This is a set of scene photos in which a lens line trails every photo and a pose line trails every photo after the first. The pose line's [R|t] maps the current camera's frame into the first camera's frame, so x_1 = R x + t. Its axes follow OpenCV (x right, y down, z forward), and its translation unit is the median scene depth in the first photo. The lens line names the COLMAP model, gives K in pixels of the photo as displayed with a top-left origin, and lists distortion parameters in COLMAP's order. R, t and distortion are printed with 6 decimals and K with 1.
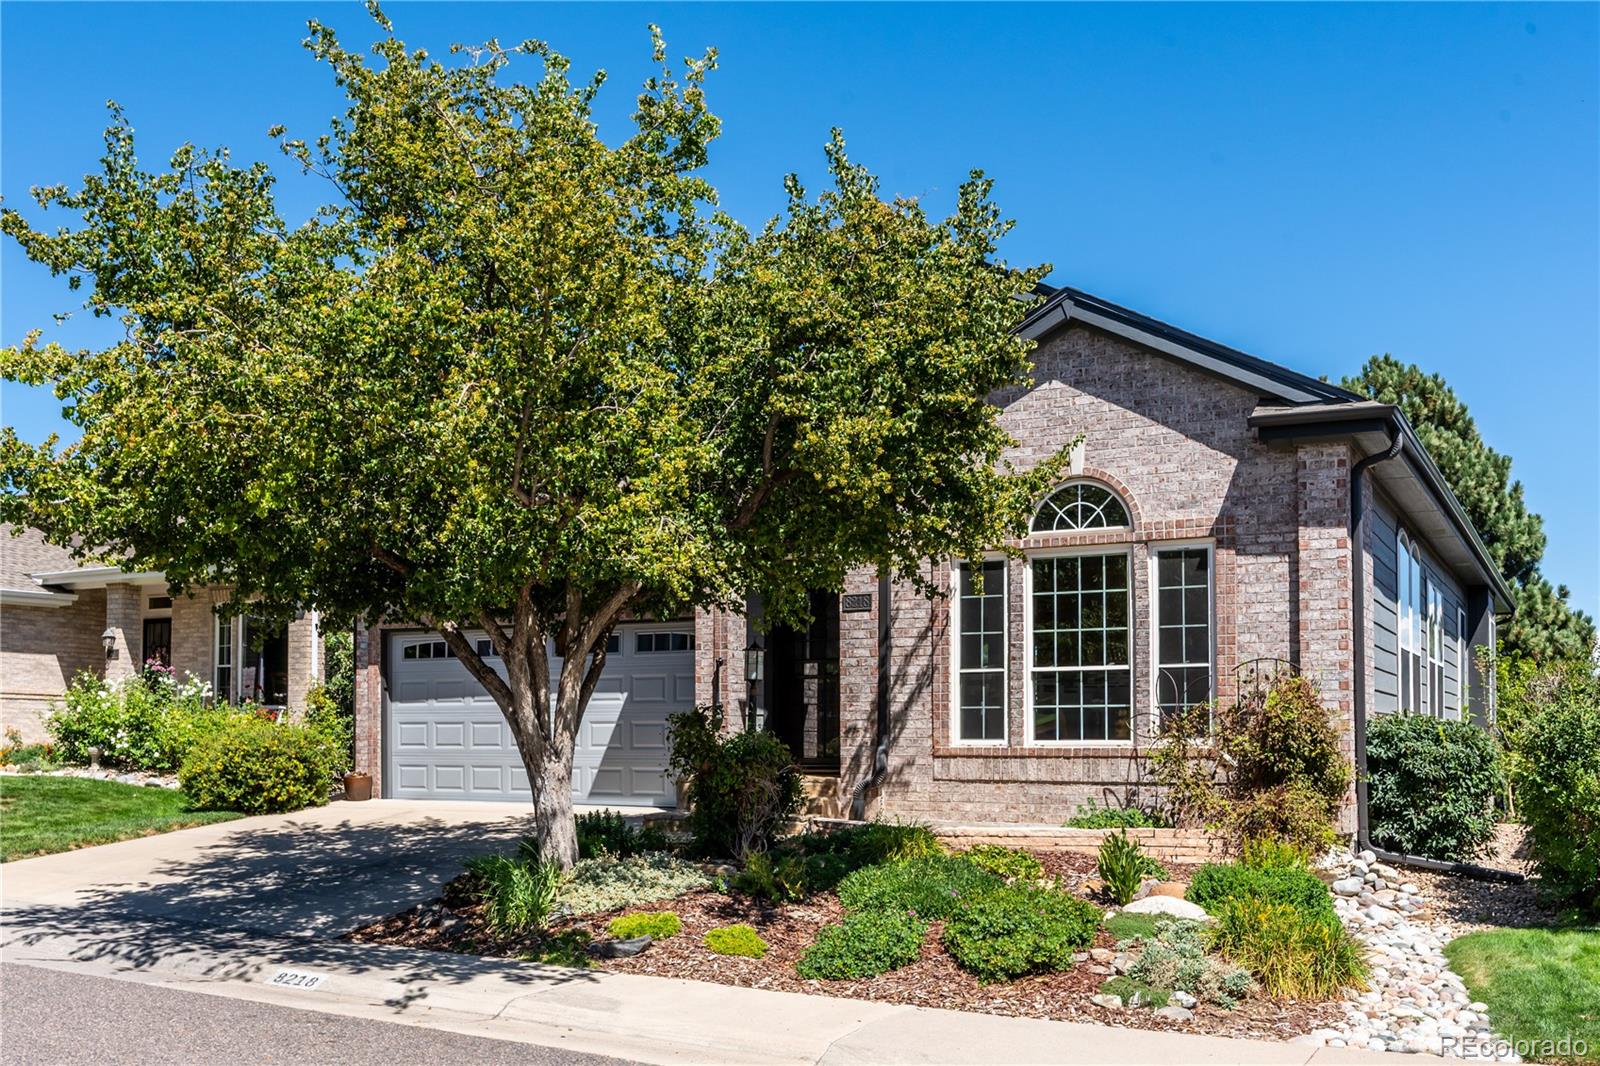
lens RADIAL K [[1415.4, 0, 800.0], [0, 1415.4, 533.0], [0, 0, 1]] dist [-0.005758, -0.001146]
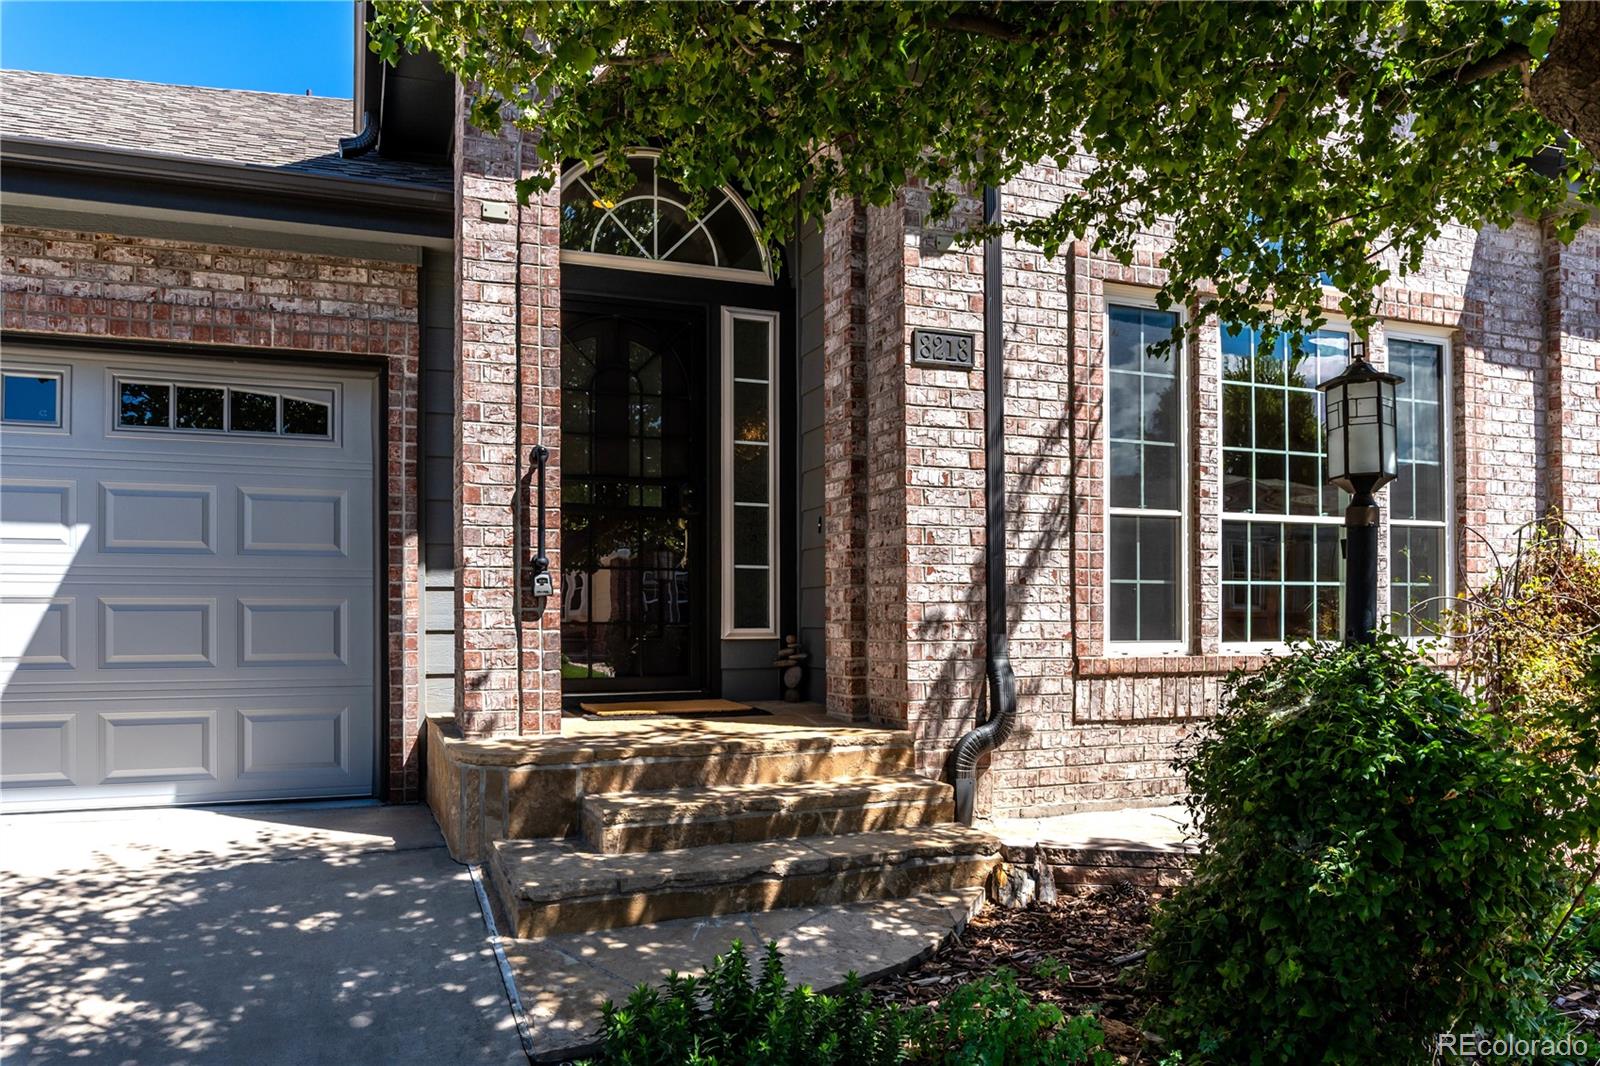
lens RADIAL K [[1067.0, 0, 799.7], [0, 1067.0, 569.6], [0, 0, 1]] dist [-0.003805, -0.002517]
pose [[0.684896, 0.032121, 0.727932, -0.245463], [-0.104156, 0.993084, 0.054177, 0.108319], [-0.721158, -0.112924, 0.683505, 0.804008]]
